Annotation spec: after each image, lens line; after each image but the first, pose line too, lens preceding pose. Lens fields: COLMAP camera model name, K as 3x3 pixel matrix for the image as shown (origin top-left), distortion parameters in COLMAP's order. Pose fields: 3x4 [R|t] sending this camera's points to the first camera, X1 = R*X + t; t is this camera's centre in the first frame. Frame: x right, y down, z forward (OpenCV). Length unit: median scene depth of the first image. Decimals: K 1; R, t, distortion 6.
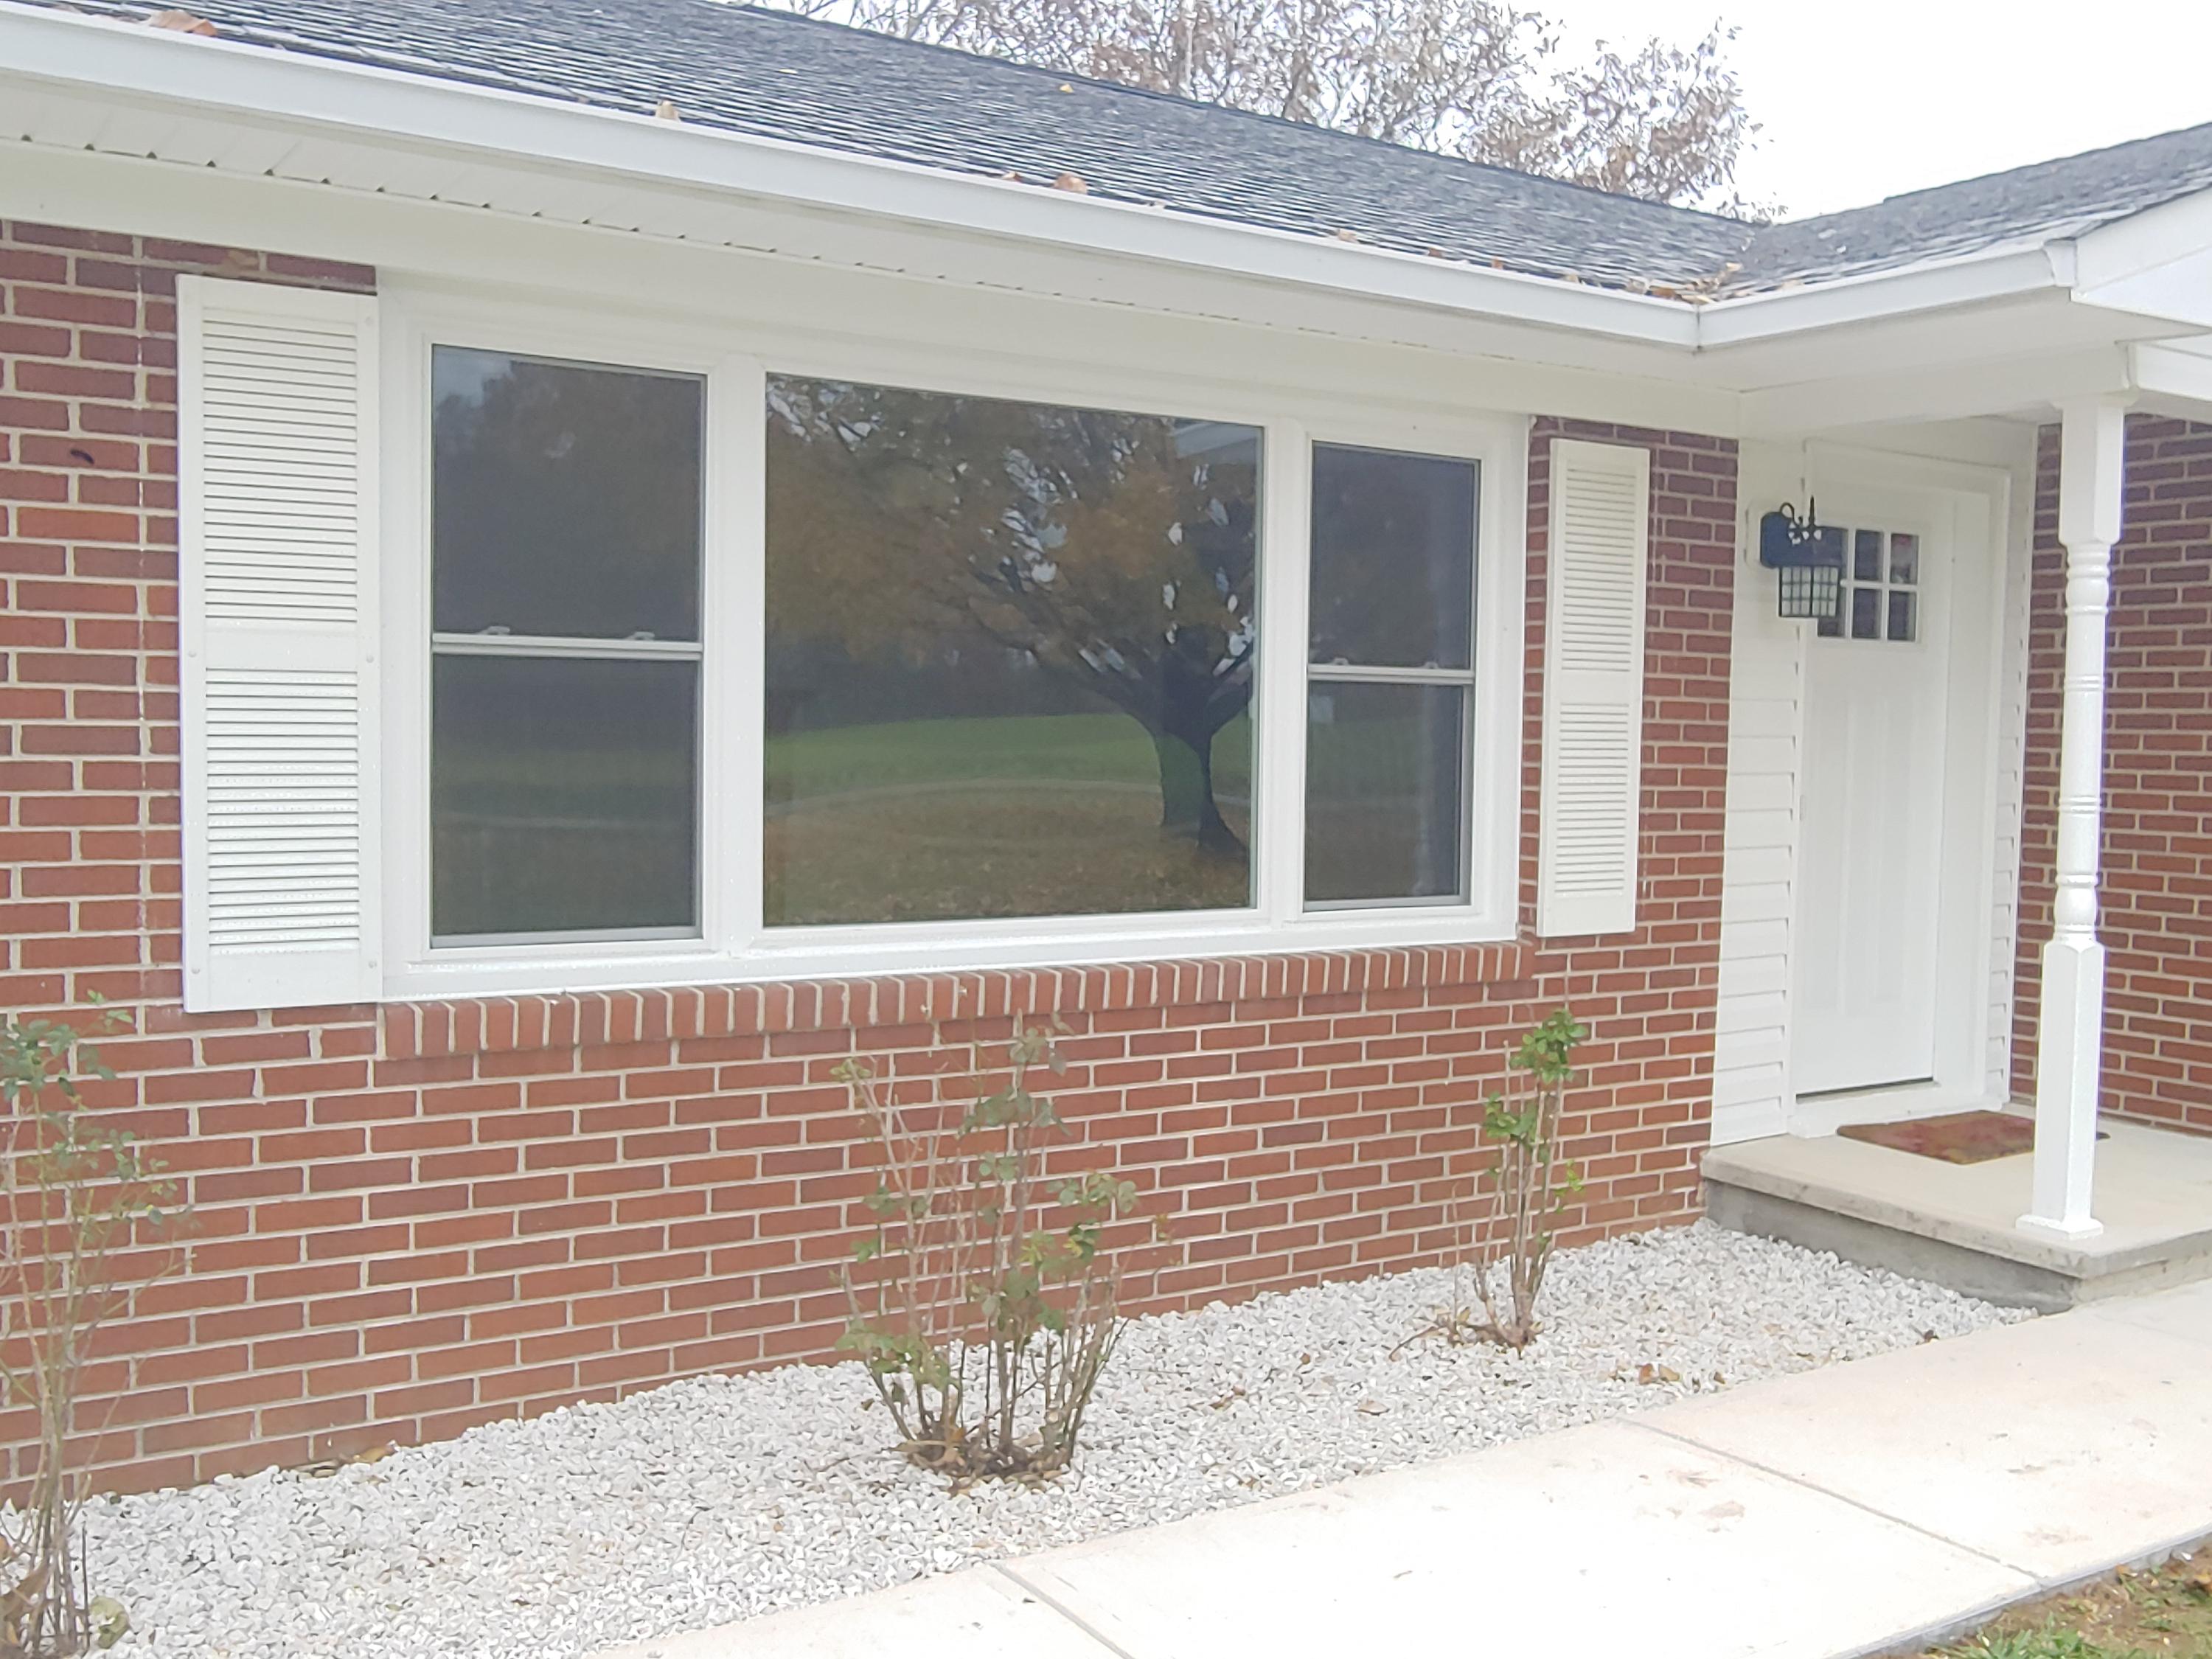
lens RADIAL K [[2015.1, 0, 1097.1], [0, 2015.1, 875.9], [0, 0, 1]] dist [-0.034679, 0.016337]
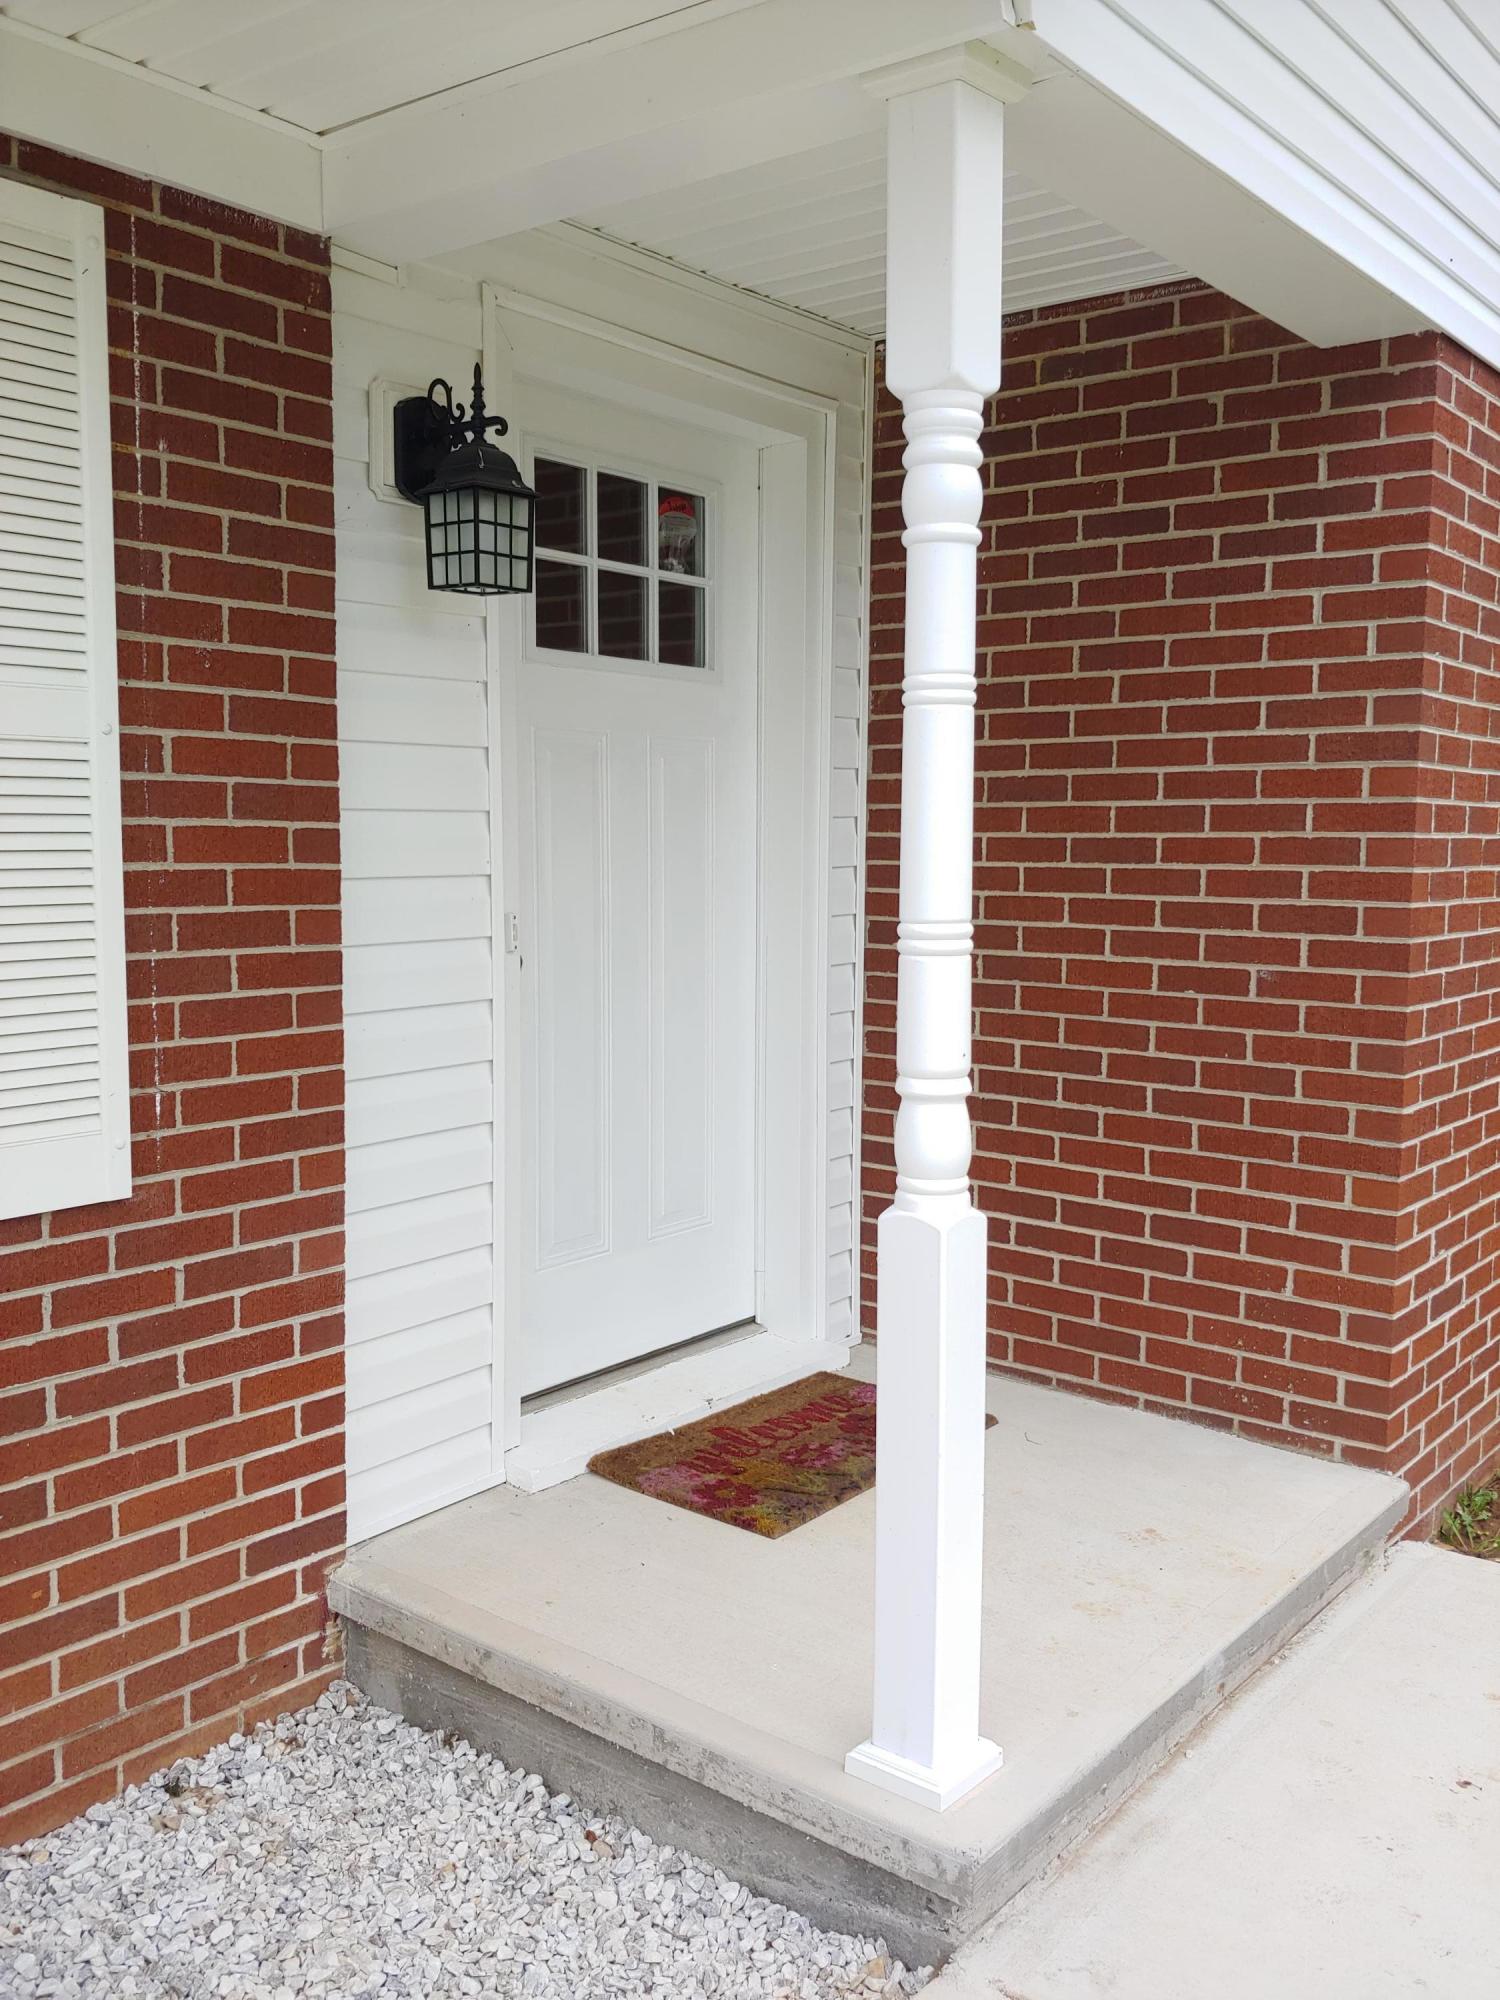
lens RADIAL K [[1772.9, 0, 748.2], [0, 1772.9, 1001.5], [0, 0, 1]] dist [0.040928, -0.084190]
pose [[0.941828, -0.036581, 0.334098, 0.255754], [0.027761, 0.999130, 0.031138, -0.029709], [-0.334946, -0.020052, 0.942024, 0.512347]]
